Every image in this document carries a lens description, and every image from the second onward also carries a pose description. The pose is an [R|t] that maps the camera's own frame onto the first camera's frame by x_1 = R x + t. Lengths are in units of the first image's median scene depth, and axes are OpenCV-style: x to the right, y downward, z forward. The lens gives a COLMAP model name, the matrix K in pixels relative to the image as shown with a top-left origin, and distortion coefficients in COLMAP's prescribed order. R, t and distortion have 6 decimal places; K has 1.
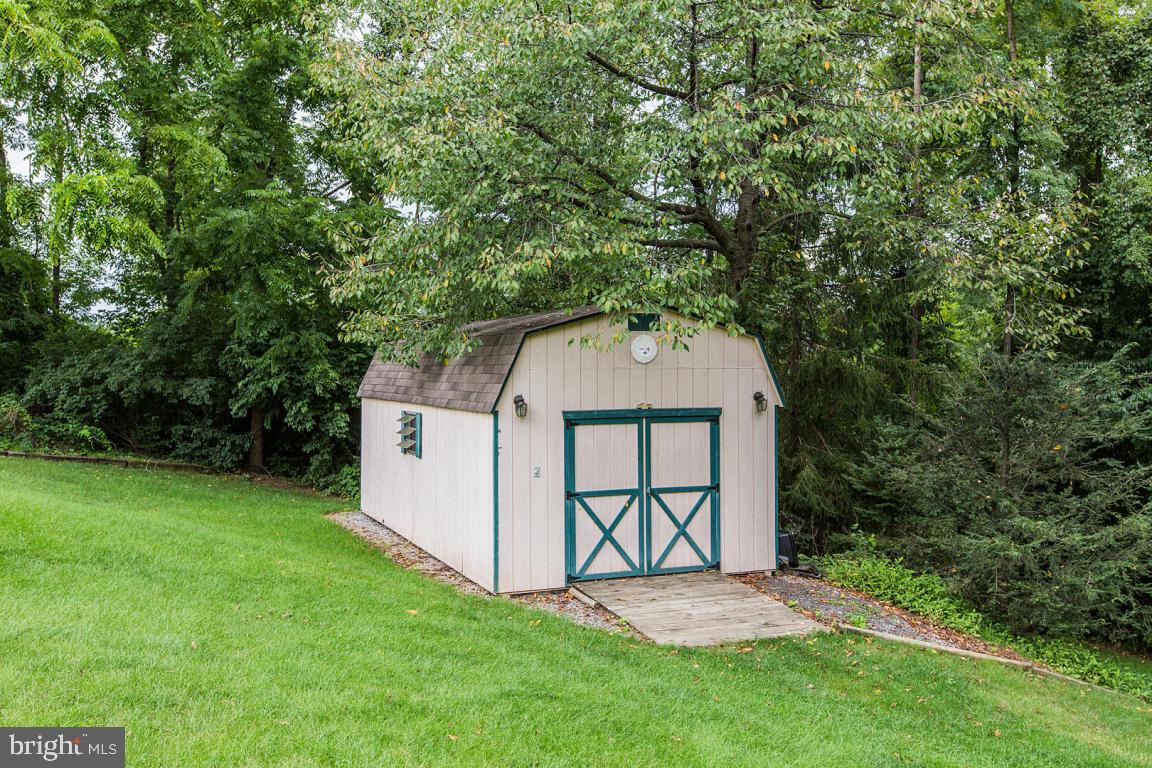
lens RADIAL K [[1056.3, 0, 573.3], [0, 1056.3, 382.3], [0, 0, 1]] dist [-0.012927, 0.000000]
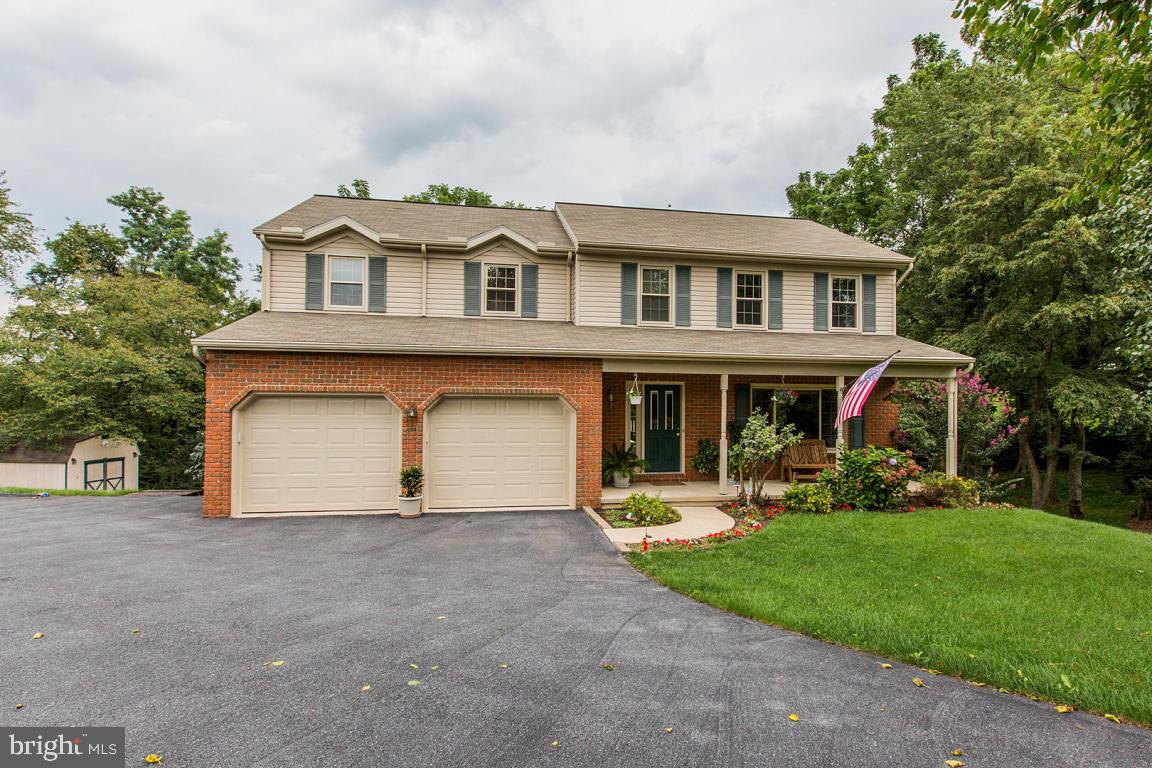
lens RADIAL K [[598.7, 0, 579.5], [0, 598.7, 395.1], [0, 0, 1]] dist [0.008783, -0.000708]
pose [[0.475573, 0.012771, 0.879584, -1.032699], [0.004547, 0.999846, -0.016976, -0.160456], [-0.879665, 0.012073, 0.475441, -1.564656]]
